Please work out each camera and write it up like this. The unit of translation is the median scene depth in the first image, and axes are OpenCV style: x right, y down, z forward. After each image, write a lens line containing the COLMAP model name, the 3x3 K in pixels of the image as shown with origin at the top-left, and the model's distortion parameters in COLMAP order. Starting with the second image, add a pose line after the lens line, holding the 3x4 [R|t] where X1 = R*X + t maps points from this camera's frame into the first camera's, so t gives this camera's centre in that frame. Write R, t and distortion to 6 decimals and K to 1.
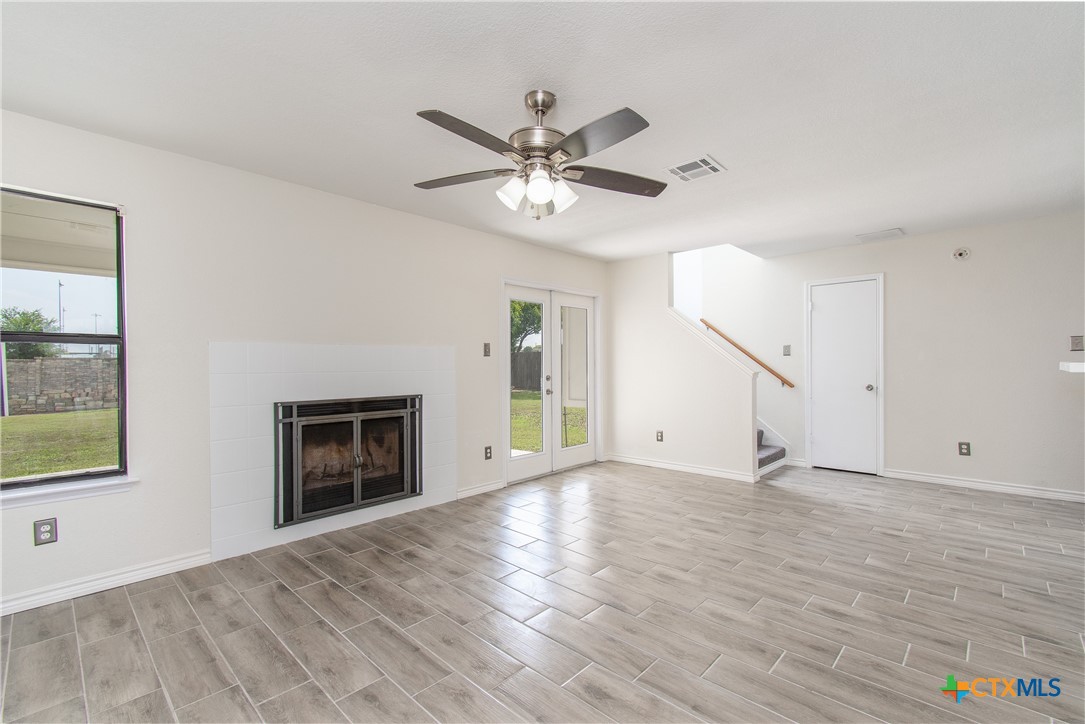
lens RADIAL K [[479.4, 0, 544.2], [0, 479.4, 367.3], [0, 0, 1]] dist [-0.000872, -0.001306]
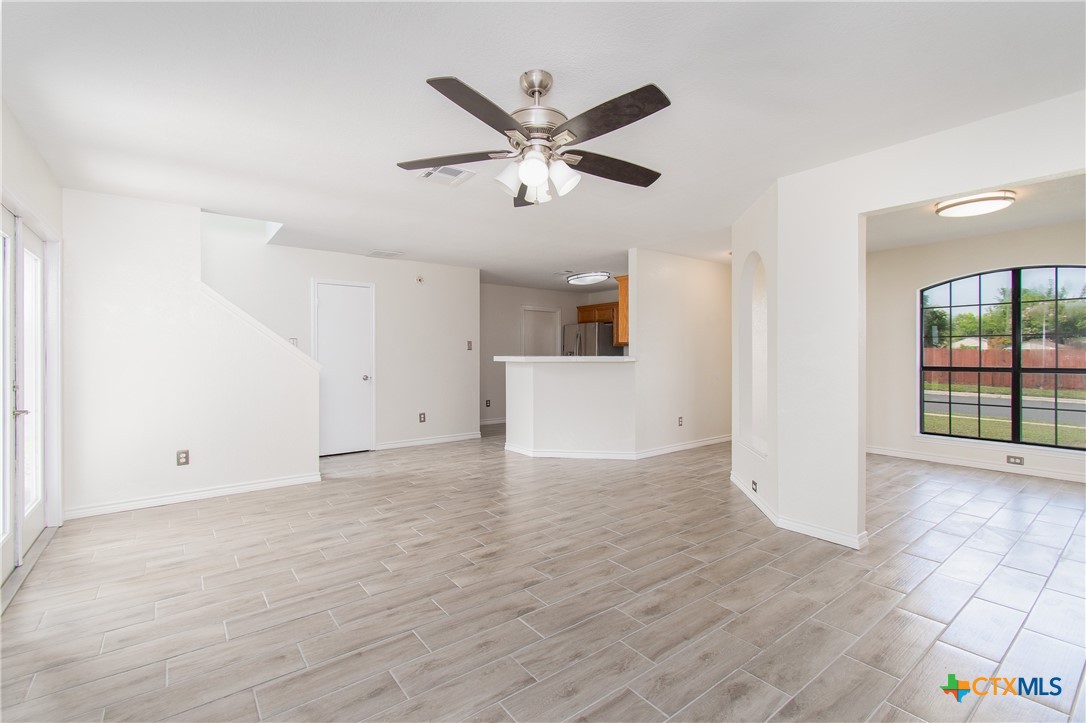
lens RADIAL K [[481.5, 0, 546.9], [0, 481.5, 356.1], [0, 0, 1]] dist [0.001127, -0.000545]
pose [[0.152457, 0.002888, 0.988306, -0.636075], [0.008573, 0.999954, -0.004244, -0.002724], [-0.988273, 0.009120, 0.152425, 0.560781]]
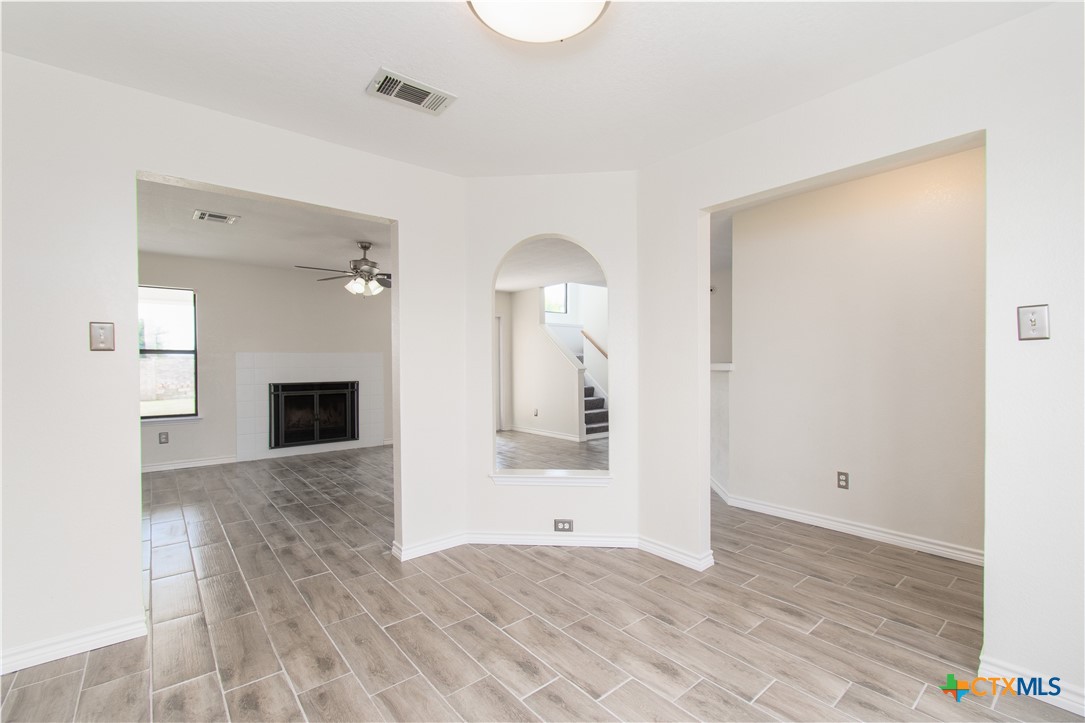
lens RADIAL K [[479.4, 0, 544.2], [0, 479.4, 366.8], [0, 0, 1]] dist [-0.000872, -0.001306]
pose [[0.992101, 0.002573, -0.125418, 0.726748], [-0.002237, 0.999994, 0.002821, -0.001191], [0.125424, -0.002519, 0.992100, -0.723632]]
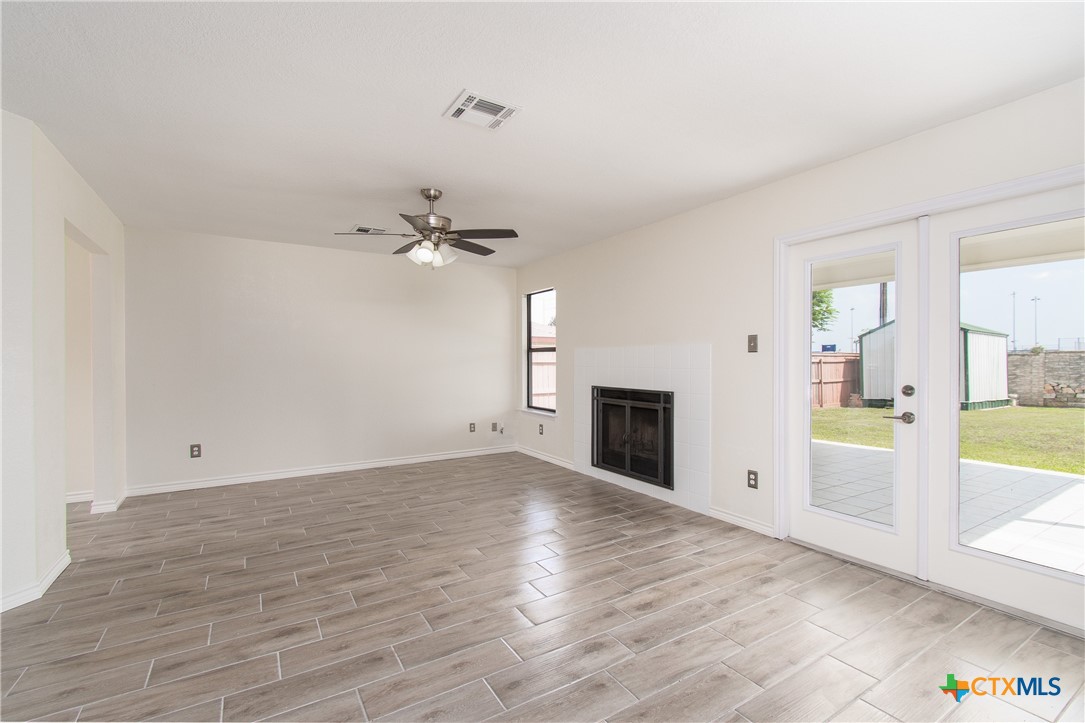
lens RADIAL K [[479.4, 0, 544.2], [0, 479.4, 366.8], [0, 0, 1]] dist [-0.000872, -0.001306]
pose [[-0.255556, 0.019041, -0.966607, 0.936751], [-0.004534, 0.999771, 0.020893, -0.019090], [0.966784, 0.009722, -0.255411, 1.172018]]
